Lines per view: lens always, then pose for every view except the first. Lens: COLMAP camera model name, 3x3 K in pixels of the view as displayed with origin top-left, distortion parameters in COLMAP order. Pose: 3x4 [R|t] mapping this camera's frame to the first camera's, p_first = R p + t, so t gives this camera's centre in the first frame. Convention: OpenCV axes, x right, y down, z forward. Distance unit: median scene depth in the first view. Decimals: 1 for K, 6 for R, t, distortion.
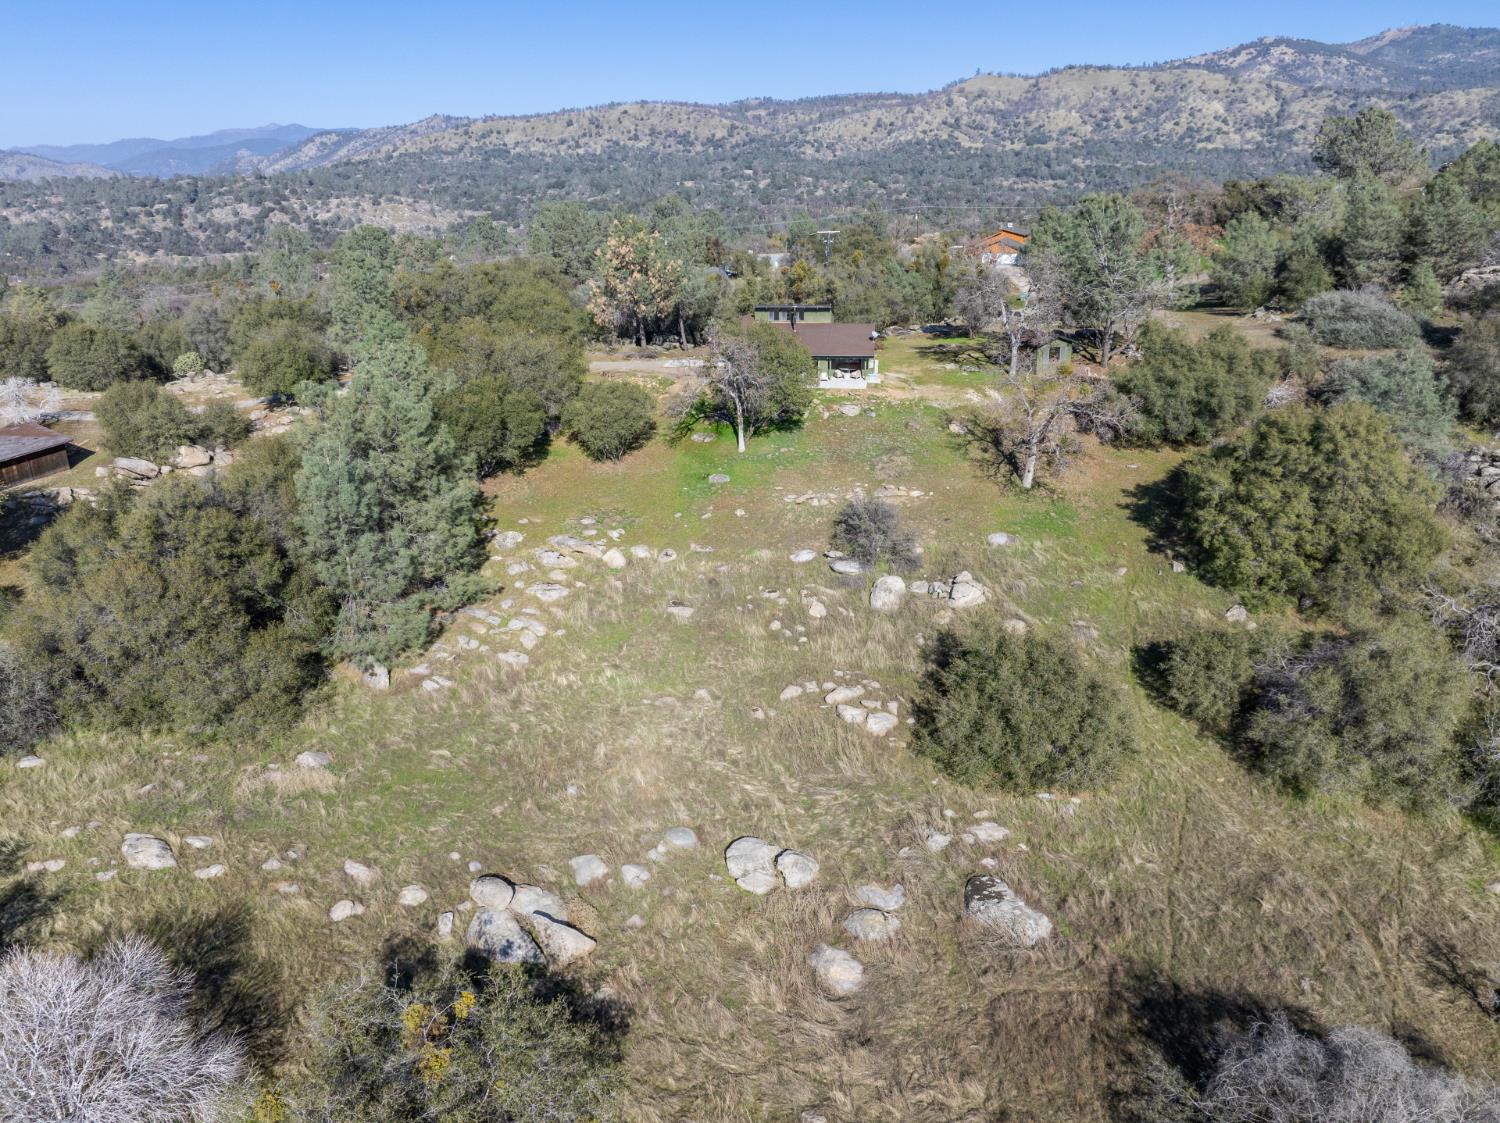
lens RADIAL K [[1062.1, 0, 751.8], [0, 1062.1, 561.4], [0, 0, 1]] dist [-0.041019, 0.004257]
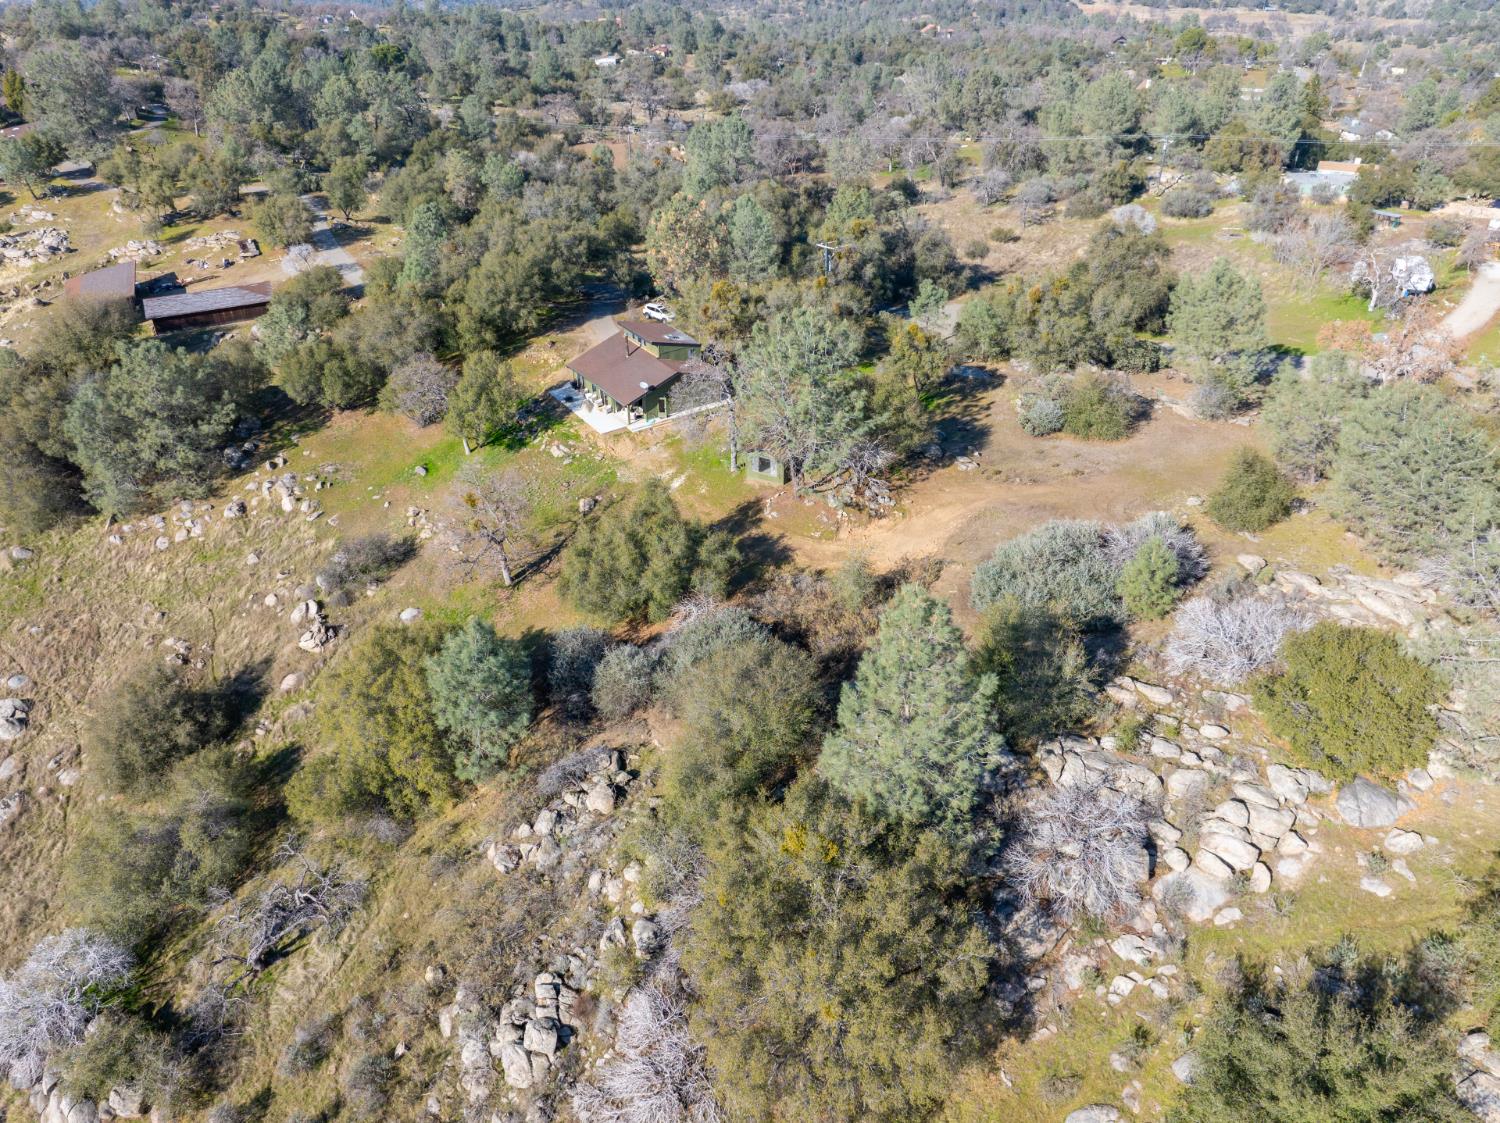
lens RADIAL K [[1062.1, 0, 741.7], [0, 1062.1, 559.5], [0, 0, 1]] dist [-0.041019, 0.004257]
pose [[0.644886, 0.414038, -0.642413, 1.358653], [-0.264519, 0.909513, 0.320649, -0.621873], [0.717044, -0.036851, 0.696053, 0.525191]]
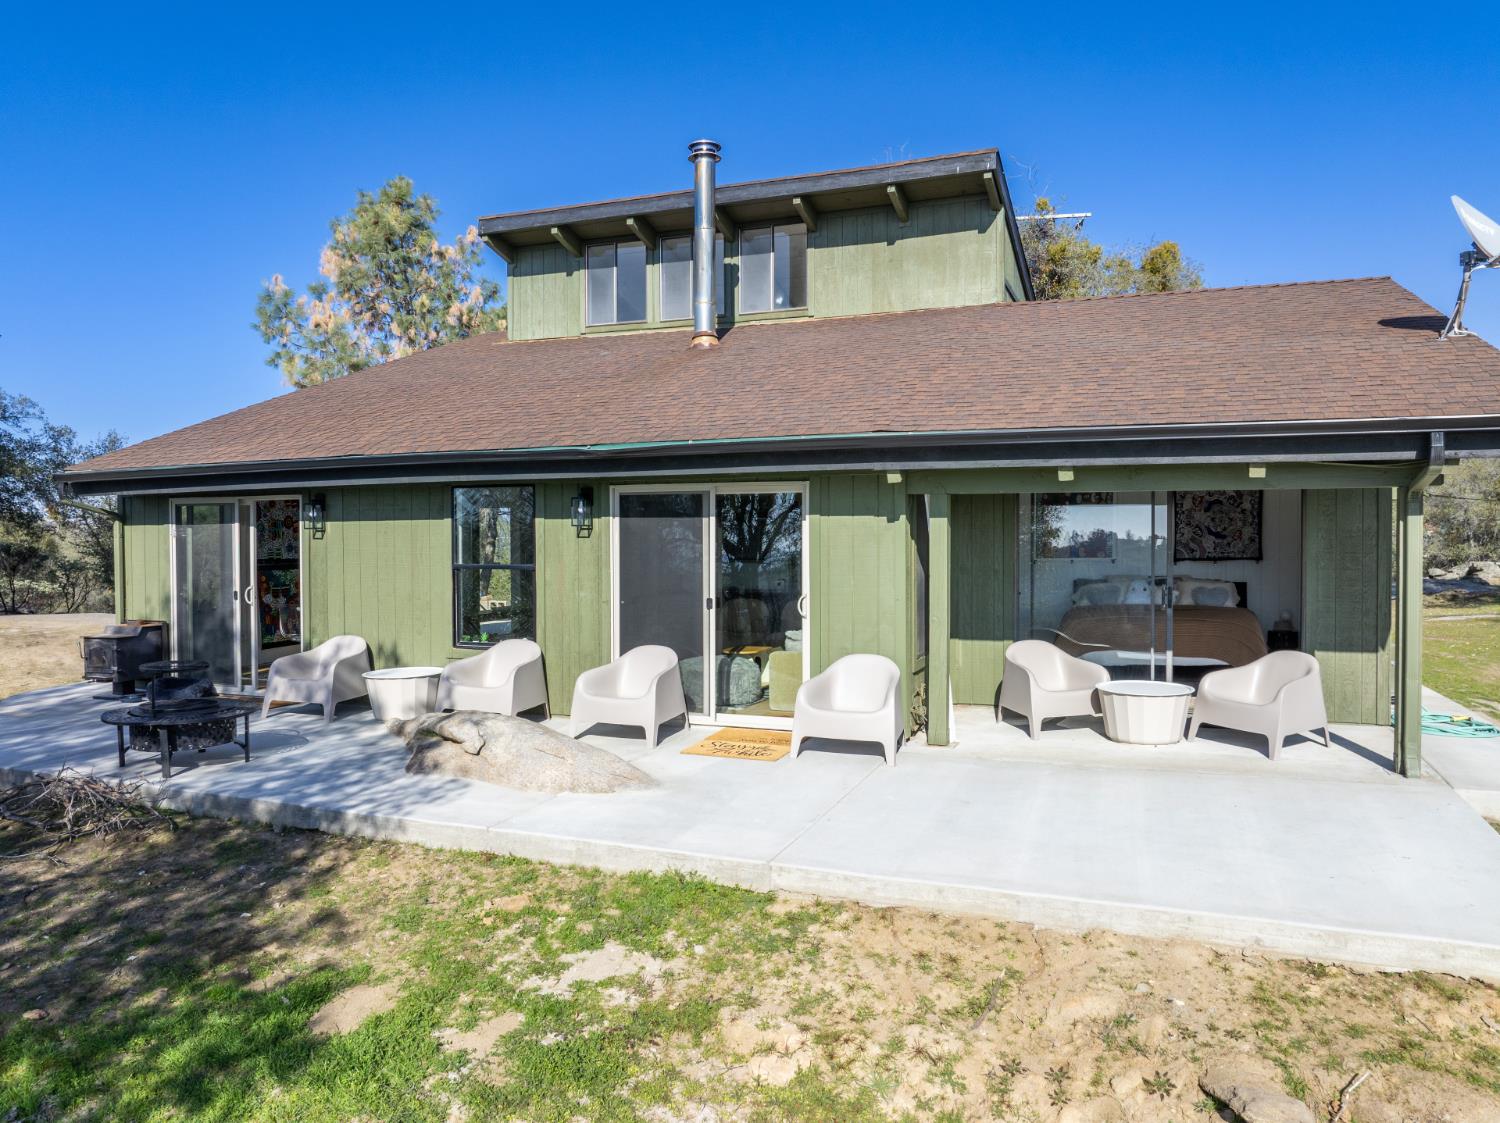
lens RADIAL K [[1062.1, 0, 749.4], [0, 1062.1, 563.6], [0, 0, 1]] dist [-0.041019, 0.004257]
pose [[0.969891, 0.021808, -0.242560, 0.120231], [-0.097759, 0.947081, -0.305745, -0.239000], [0.223056, 0.320252, 0.920698, 1.384381]]
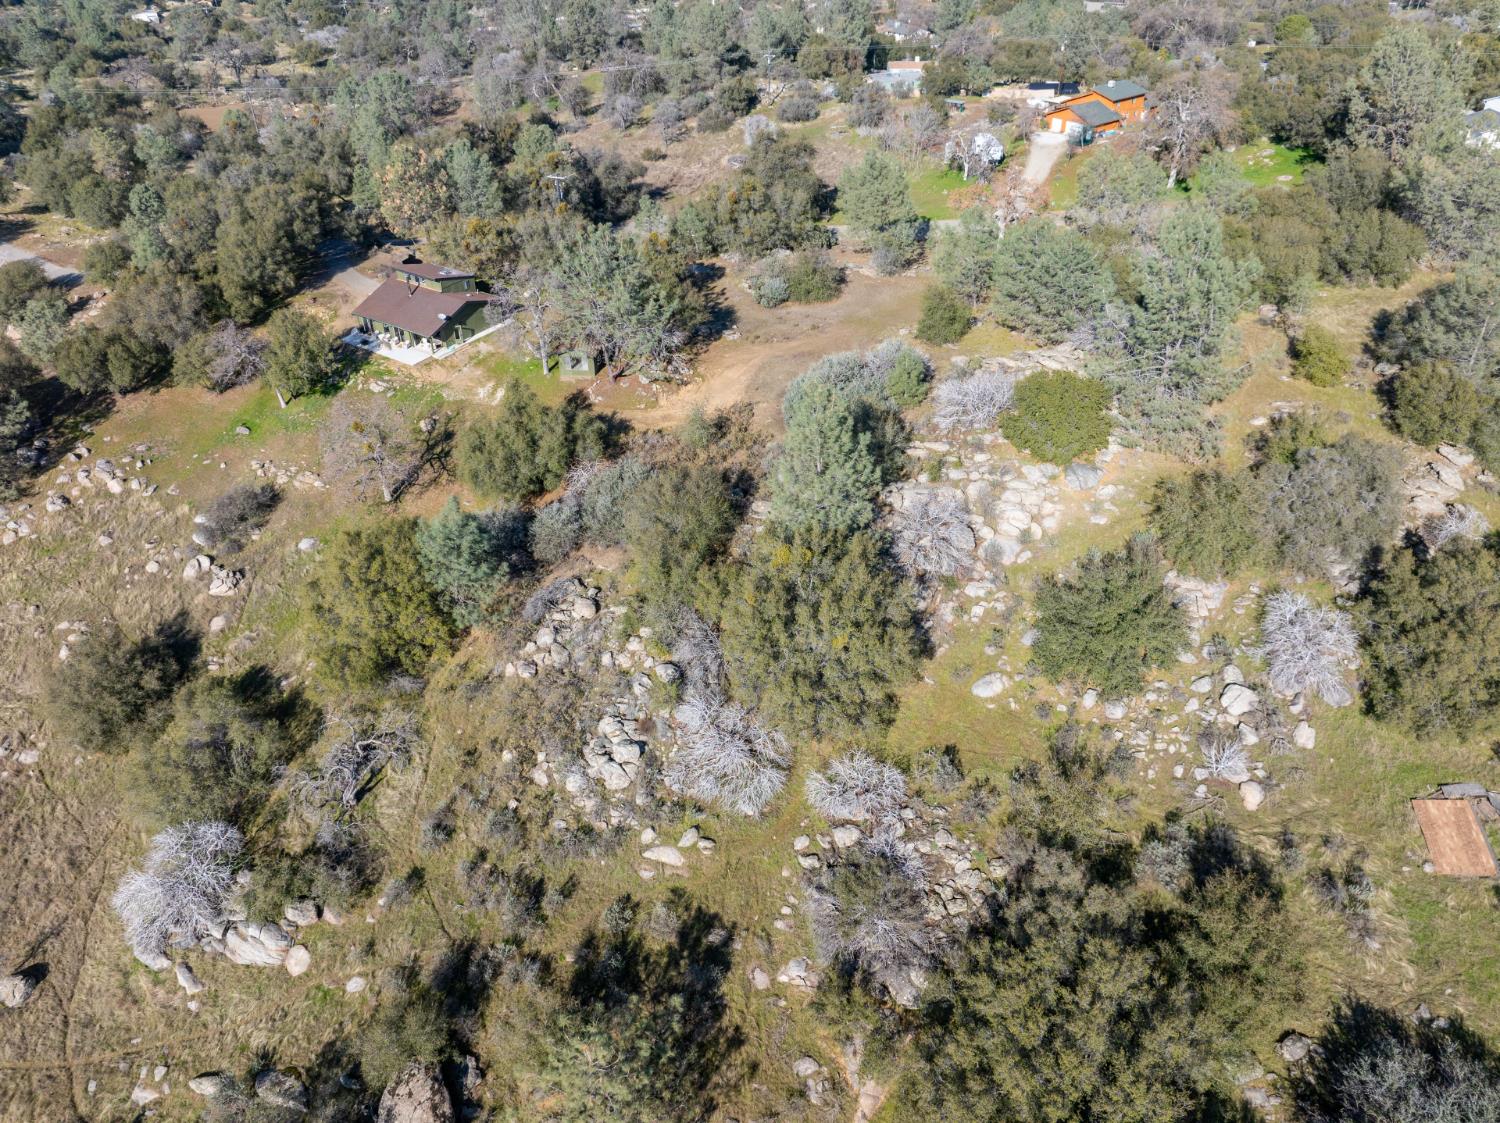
lens RADIAL K [[1062.1, 0, 745.2], [0, 1062.1, 560.0], [0, 0, 1]] dist [-0.041019, 0.004257]
pose [[0.889774, 0.272962, -0.365779, 1.366737], [-0.162708, 0.938495, 0.304554, -0.556500], [0.426414, -0.211469, 0.879461, 0.099049]]
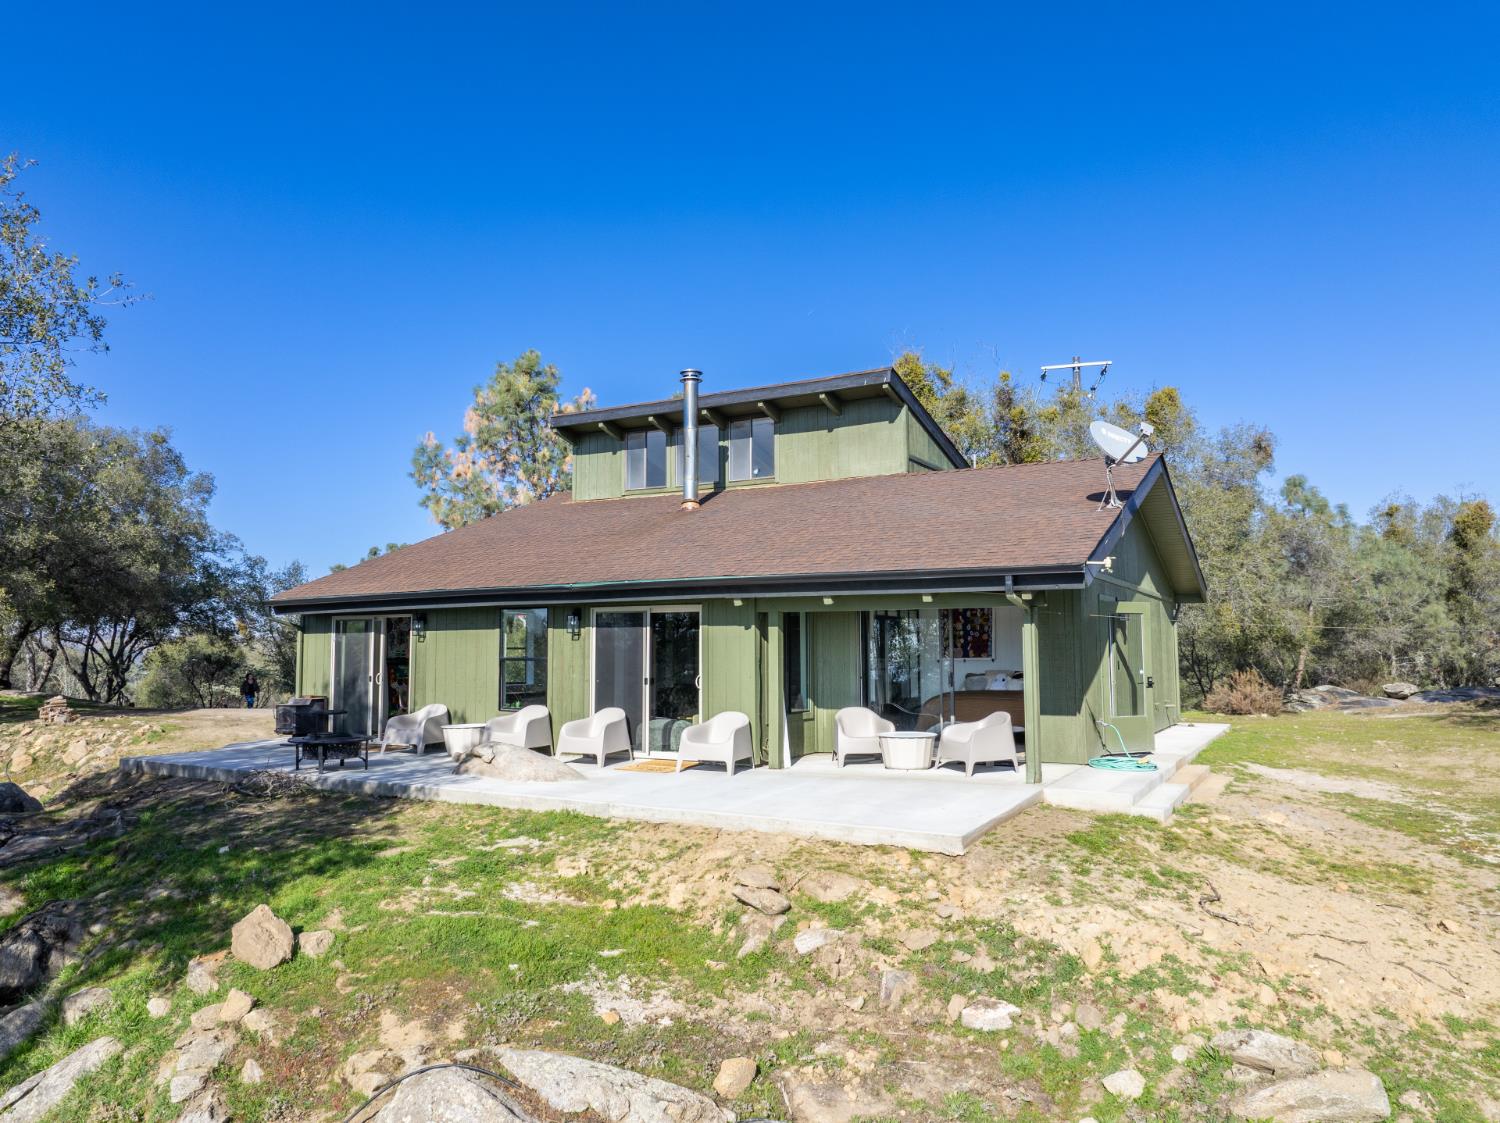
lens RADIAL K [[1062.1, 0, 752.3], [0, 1062.1, 557.5], [0, 0, 1]] dist [-0.041019, 0.004257]
pose [[0.928543, -0.017383, -0.370817, 0.183811], [-0.141520, 0.906893, -0.396886, -0.214968], [0.343190, 0.421003, 0.839629, 1.324355]]
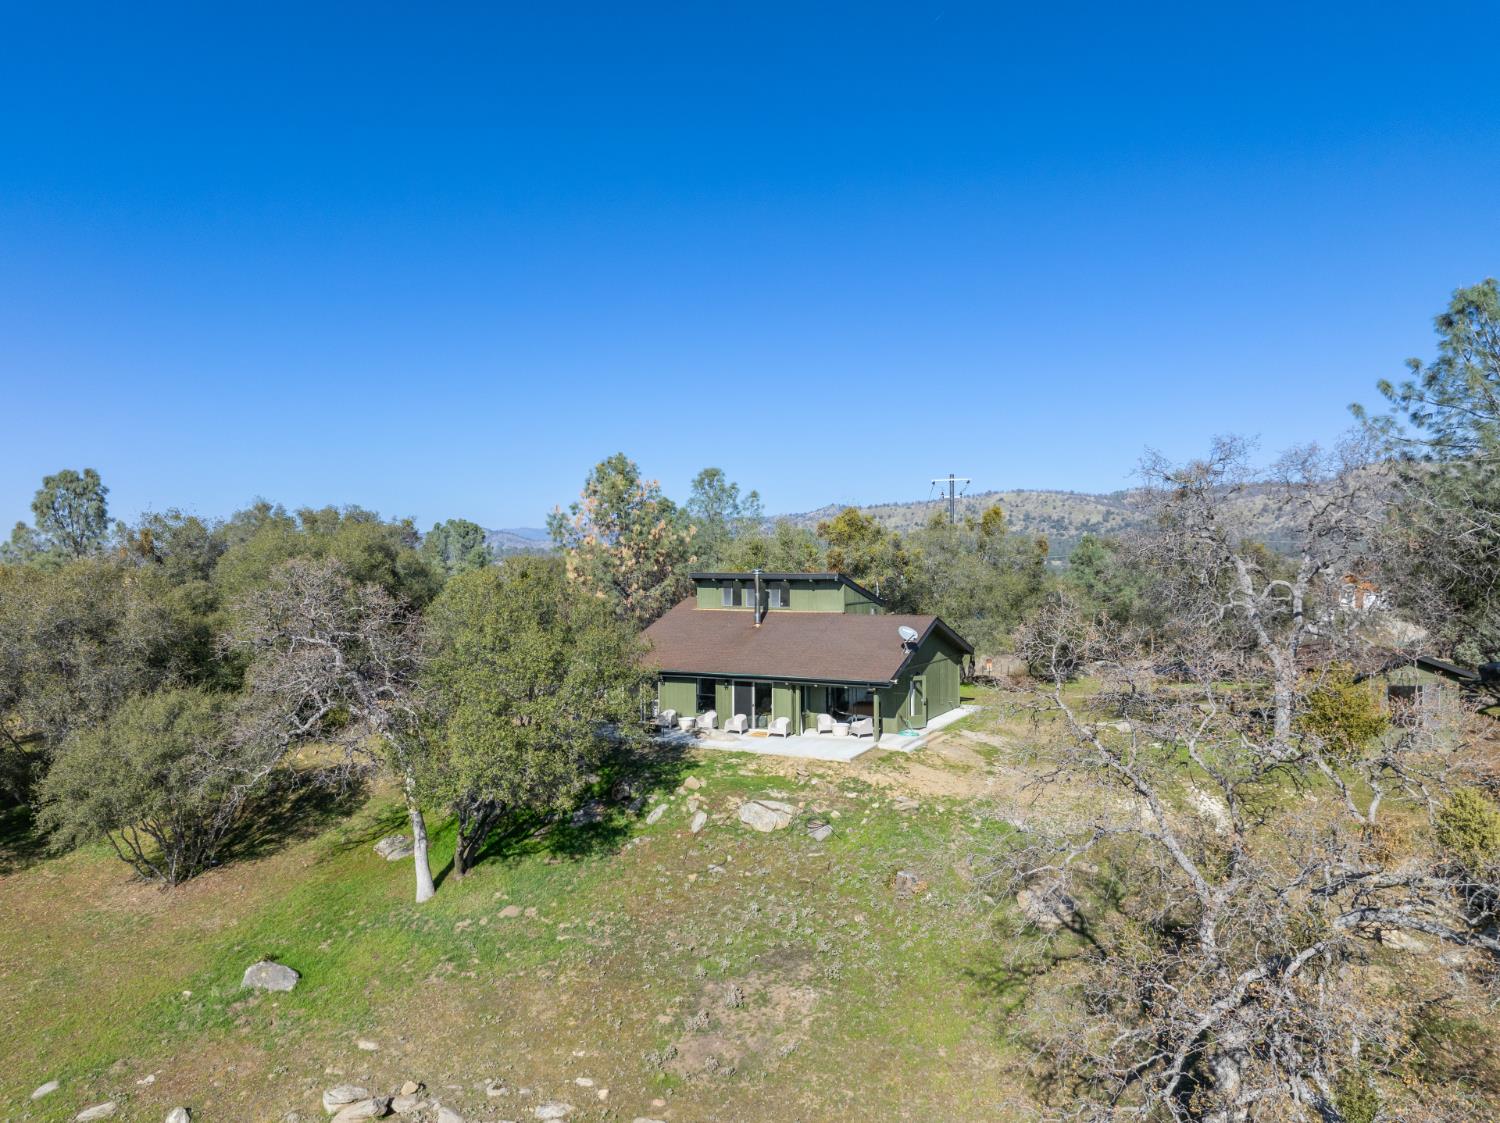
lens RADIAL K [[1062.1, 0, 745.0], [0, 1062.1, 558.6], [0, 0, 1]] dist [-0.041019, 0.004257]
pose [[0.939061, 0.013042, -0.343504, 0.298431], [-0.130041, 0.938495, -0.319870, -0.151792], [0.318205, 0.345047, 0.882999, 0.907493]]
